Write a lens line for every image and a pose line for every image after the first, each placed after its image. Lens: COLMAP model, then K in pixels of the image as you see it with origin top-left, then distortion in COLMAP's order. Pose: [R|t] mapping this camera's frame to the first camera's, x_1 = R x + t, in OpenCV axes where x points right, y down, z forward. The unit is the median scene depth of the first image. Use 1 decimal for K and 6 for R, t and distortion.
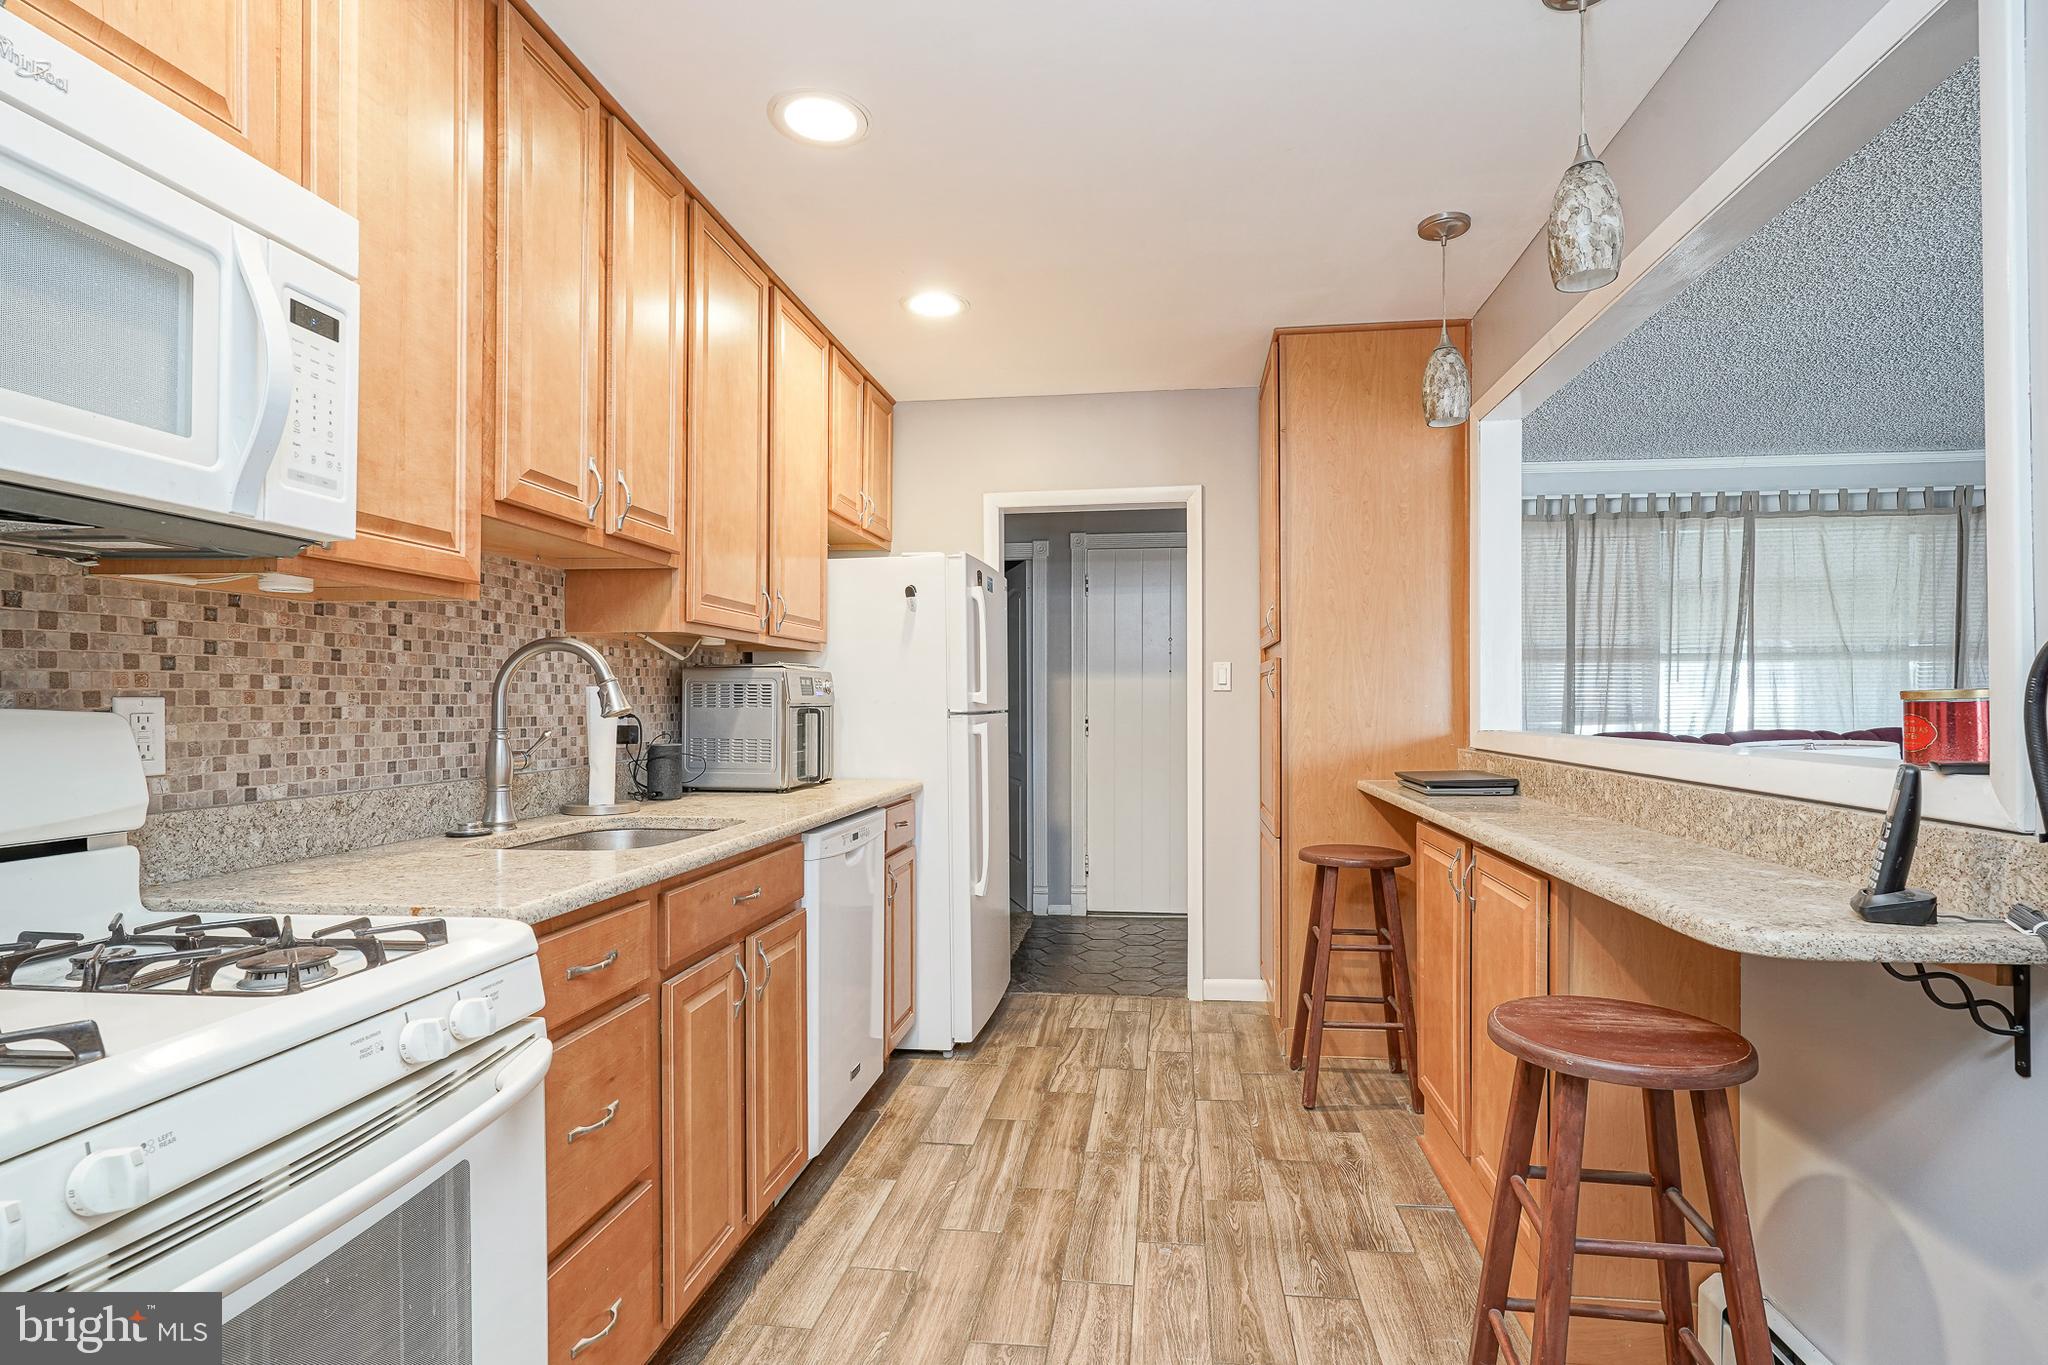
lens RADIAL K [[1001.1, 0, 1028.1], [0, 1001.1, 695.8], [0, 0, 1]] dist [-0.000723, 0.003340]
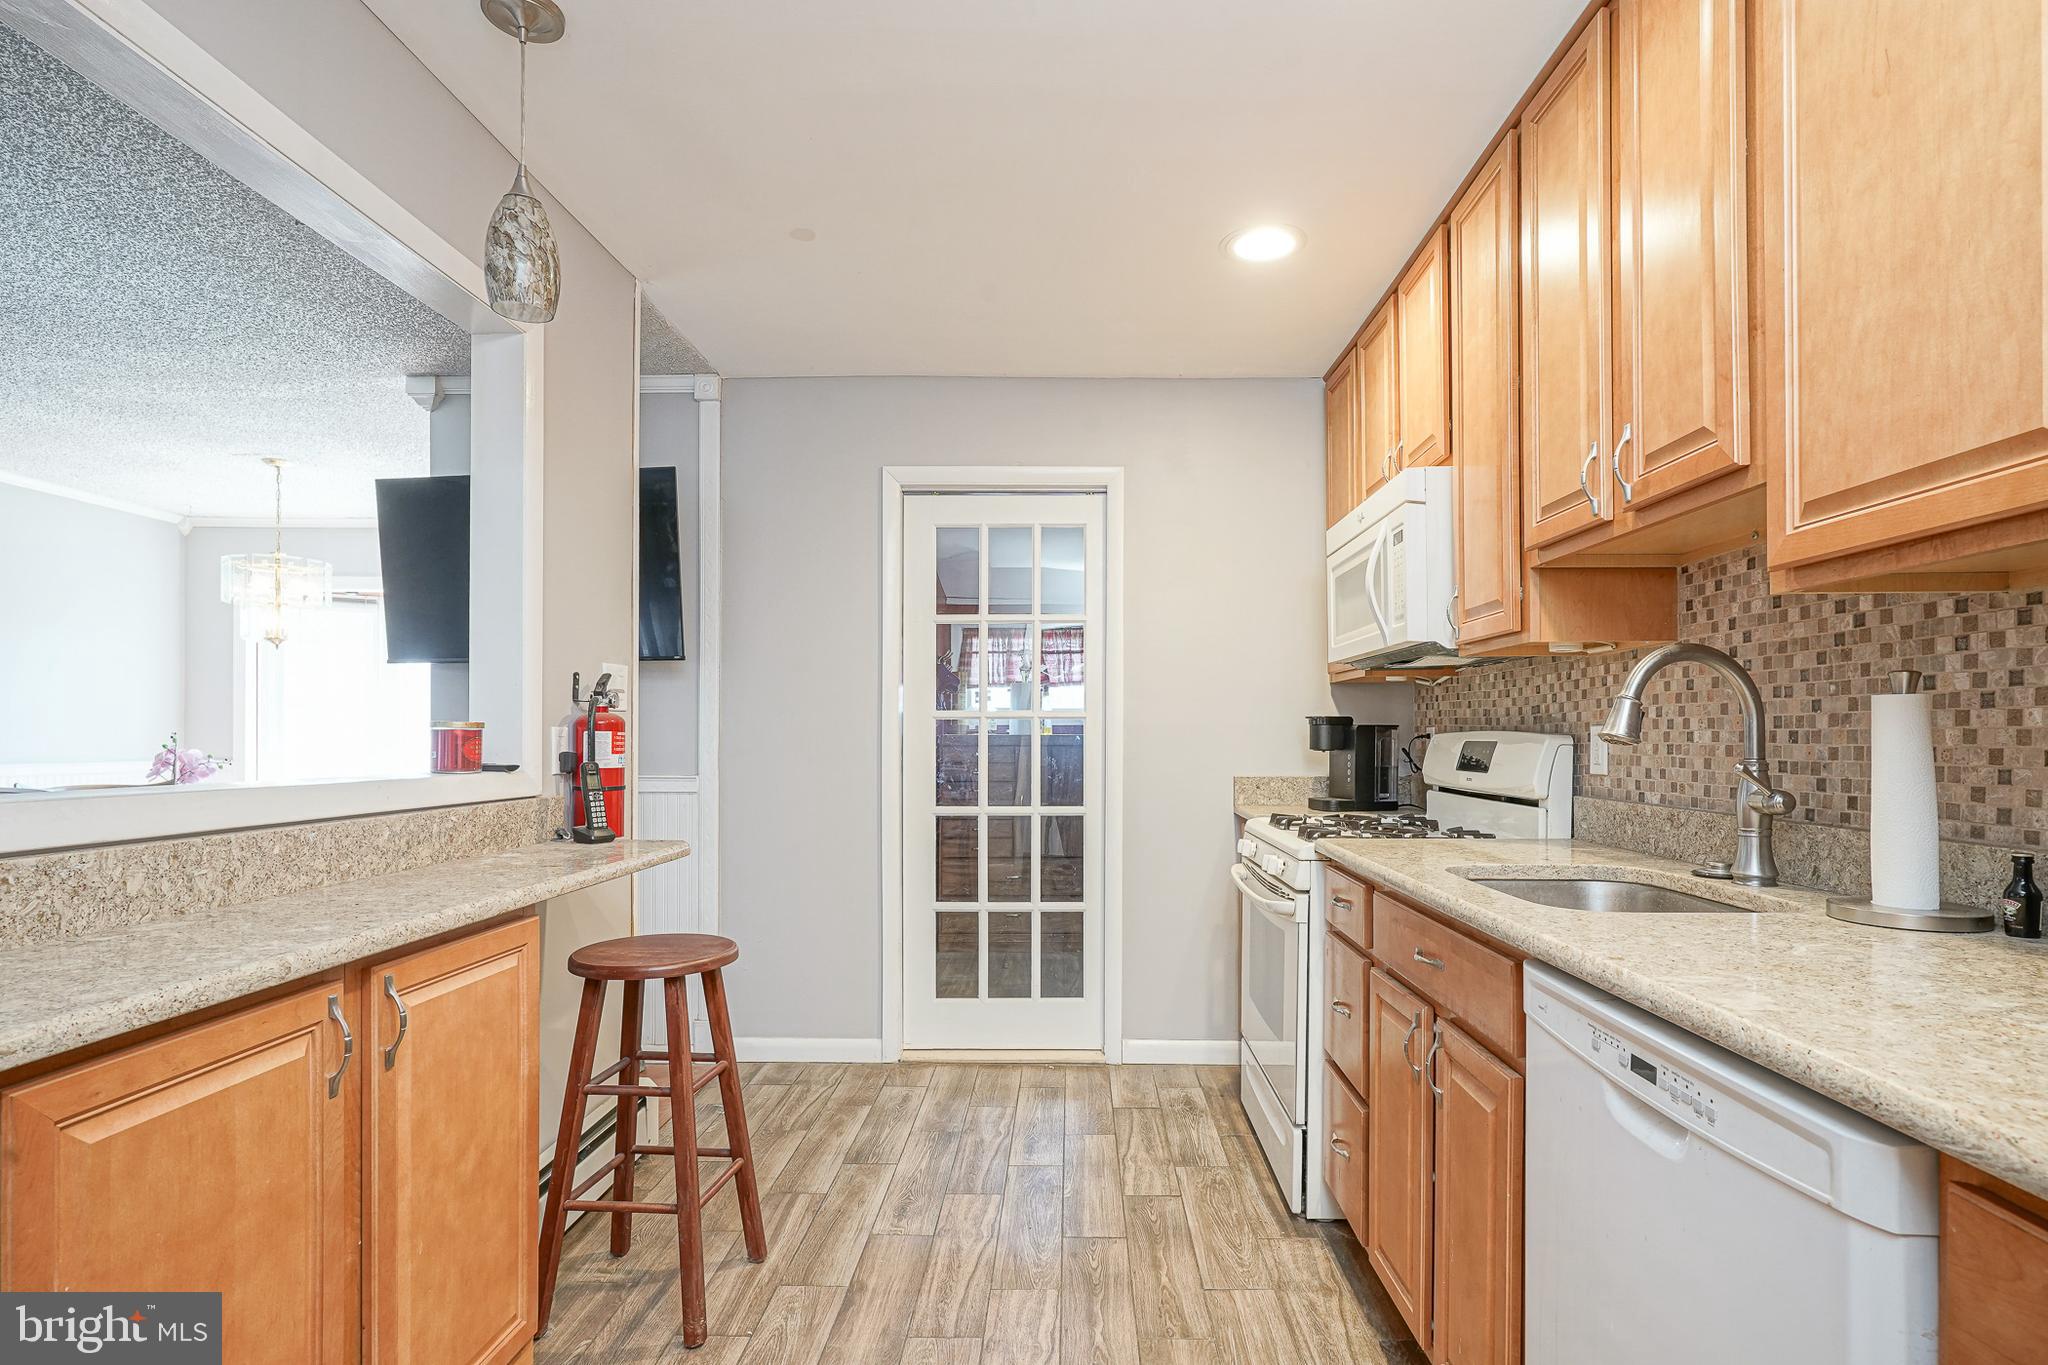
lens RADIAL K [[1001.1, 0, 1045.6], [0, 1001.1, 733.2], [0, 0, 1]] dist [-0.000723, 0.003340]
pose [[-0.993654, 0.000455, -0.112479, 0.147435], [0.001568, 0.999951, -0.009807, 0.022904], [0.112469, -0.009922, -0.993606, 2.026304]]
